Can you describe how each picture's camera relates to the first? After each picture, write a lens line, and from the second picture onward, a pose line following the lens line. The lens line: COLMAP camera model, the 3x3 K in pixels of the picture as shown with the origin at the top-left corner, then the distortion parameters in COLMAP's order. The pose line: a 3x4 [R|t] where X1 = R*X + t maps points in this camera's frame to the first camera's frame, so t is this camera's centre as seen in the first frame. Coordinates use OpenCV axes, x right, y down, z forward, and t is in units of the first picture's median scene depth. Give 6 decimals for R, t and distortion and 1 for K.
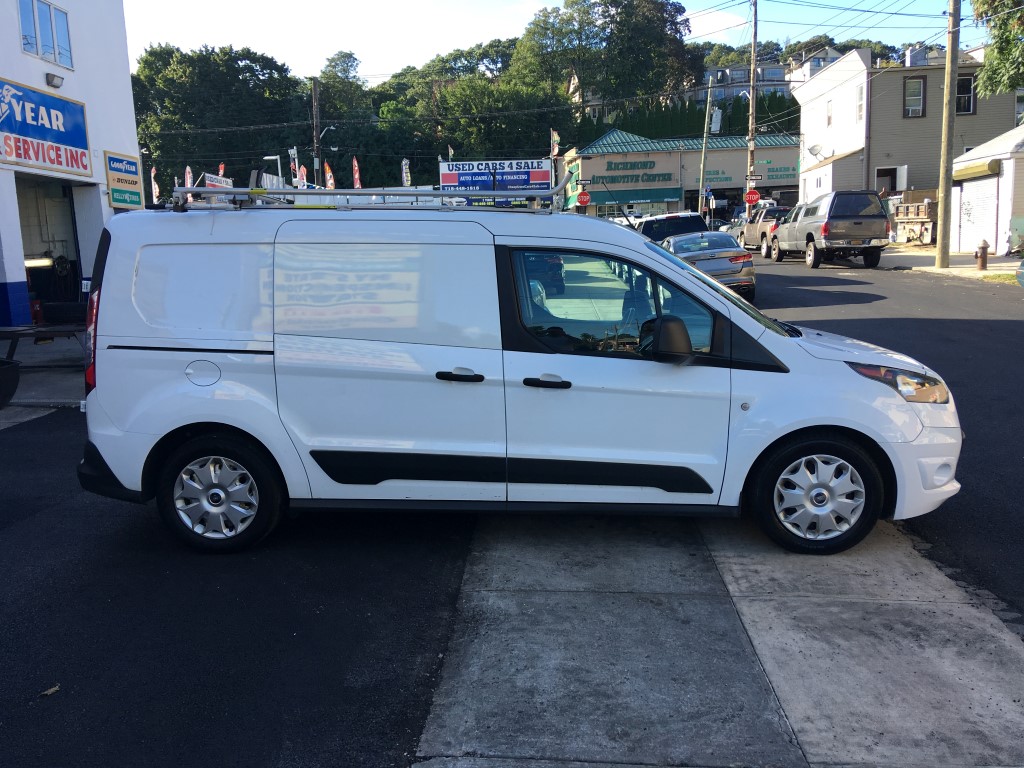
lens RADIAL K [[866.3, 0, 506.0], [0, 866.3, 381.8], [0, 0, 1]] dist [0.097181, -0.142569]
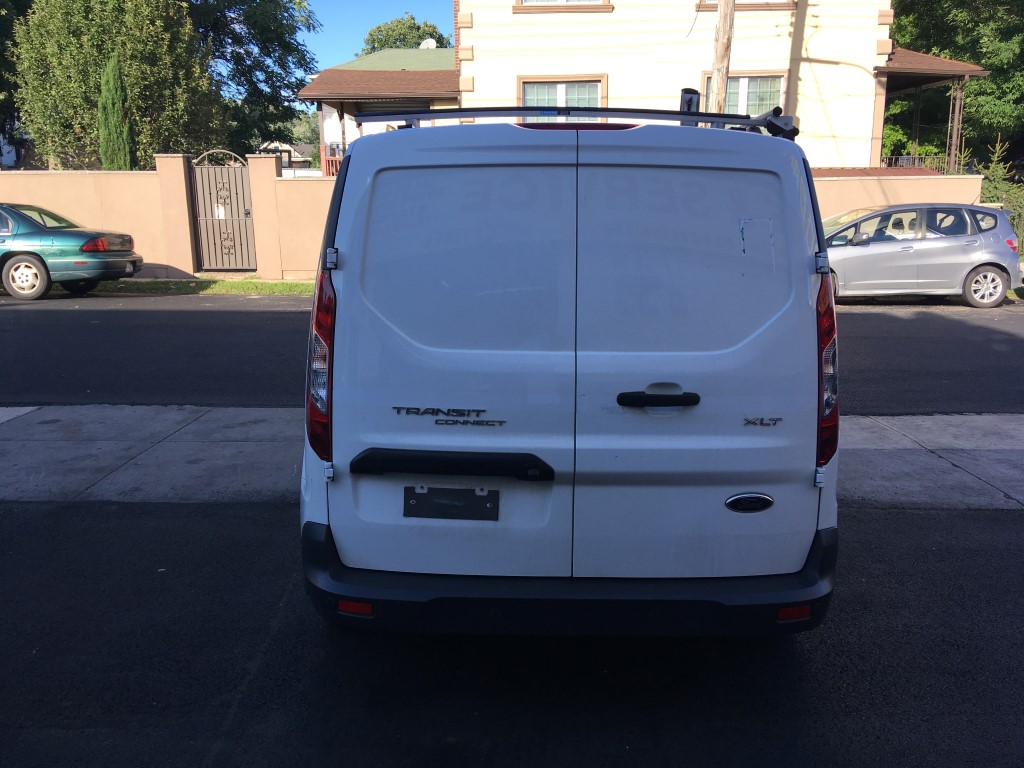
lens RADIAL K [[866.3, 0, 511.1], [0, 866.3, 382.6], [0, 0, 1]] dist [0.097181, -0.142569]
pose [[-0.063999, -0.167368, 0.983815, -1.110530], [0.159887, 0.971381, 0.175654, -0.178748], [-0.985059, 0.168541, -0.035408, 1.330425]]
